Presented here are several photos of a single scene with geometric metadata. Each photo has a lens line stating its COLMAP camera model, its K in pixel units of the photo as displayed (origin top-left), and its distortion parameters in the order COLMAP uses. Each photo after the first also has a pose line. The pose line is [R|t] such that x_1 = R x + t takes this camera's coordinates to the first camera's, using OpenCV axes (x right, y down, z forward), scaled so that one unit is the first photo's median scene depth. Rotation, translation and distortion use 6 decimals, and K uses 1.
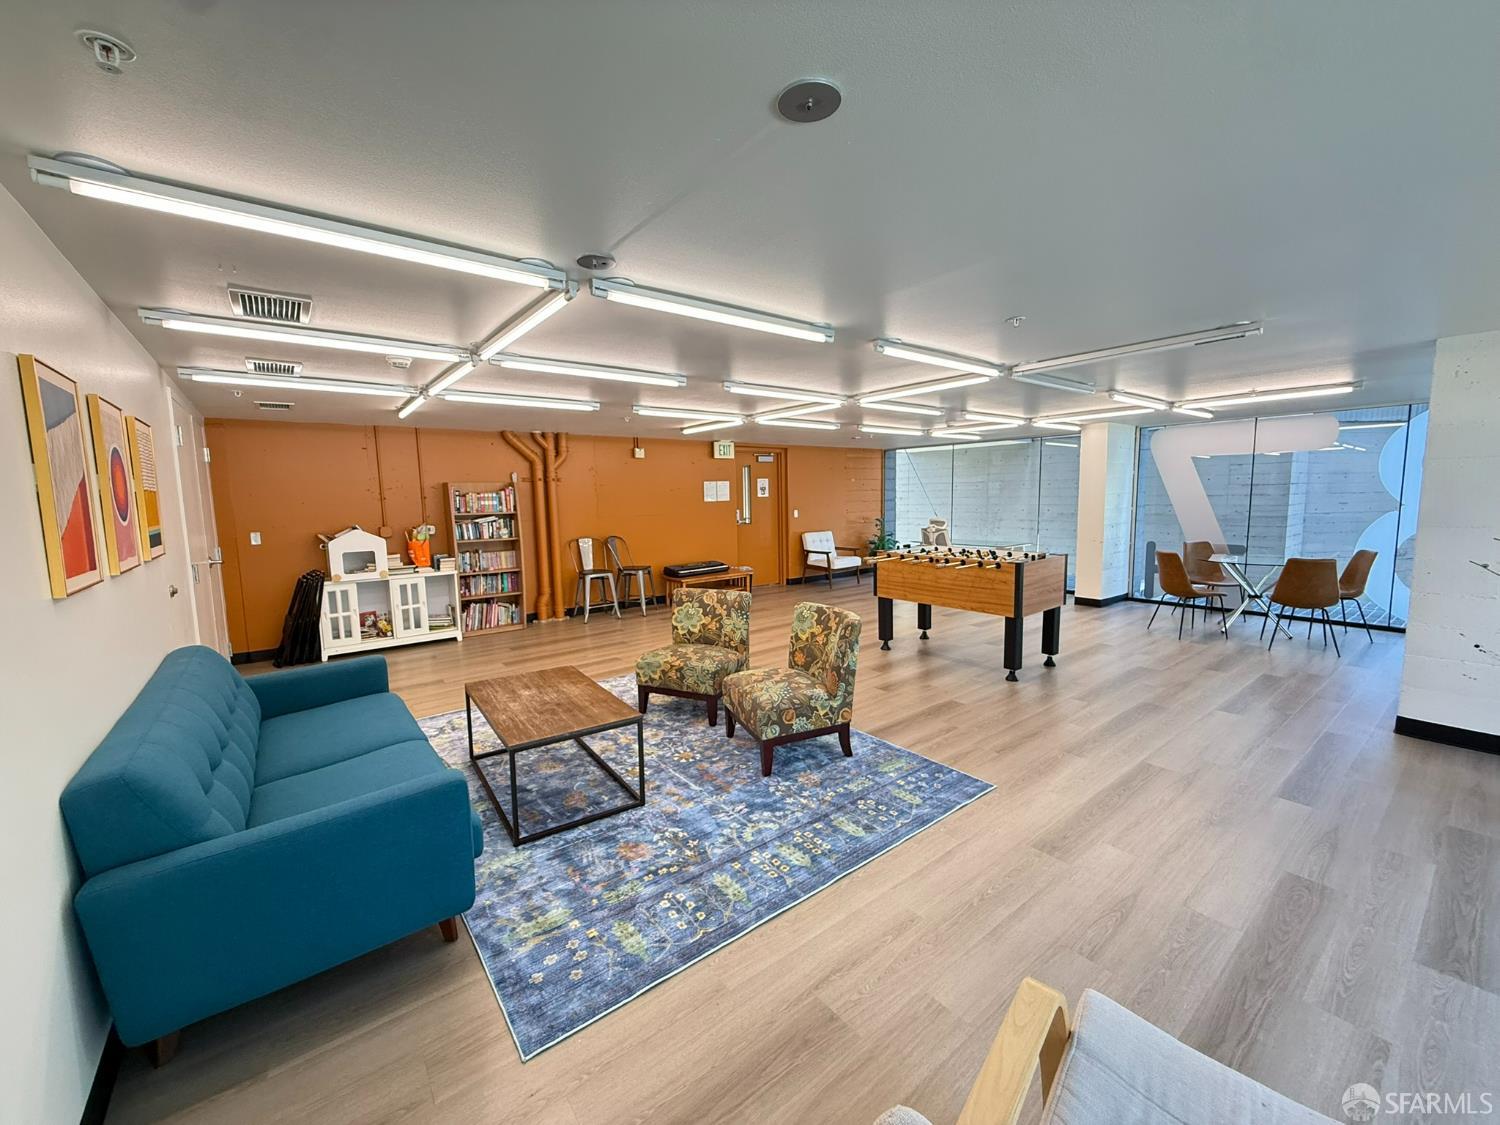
lens RADIAL K [[594.6, 0, 744.2], [0, 594.6, 556.6], [0, 0, 1]] dist [0.000253, -0.000312]
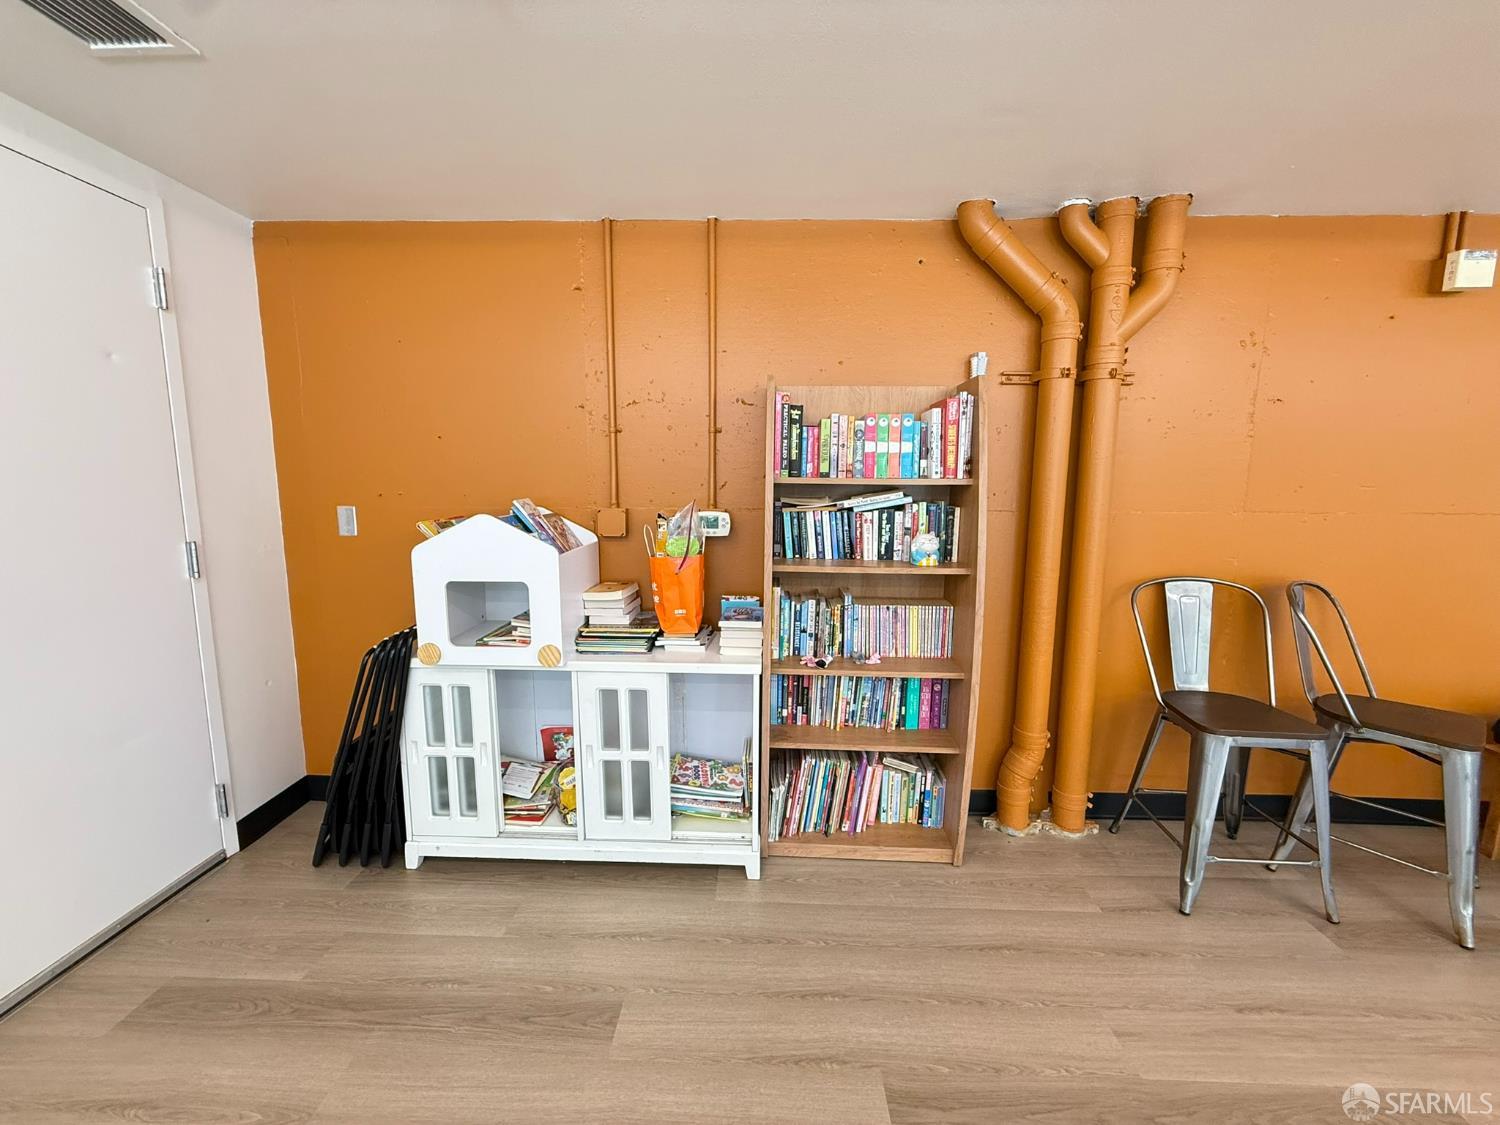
lens RADIAL K [[594.6, 0, 744.2], [0, 594.6, 556.6], [0, 0, 1]] dist [0.000253, -0.000312]
pose [[0.771828, 0.111809, -0.625924, -0.288042], [-0.088771, 0.993725, 0.068046, -0.048452], [0.629604, 0.003044, 0.776910, 0.713954]]
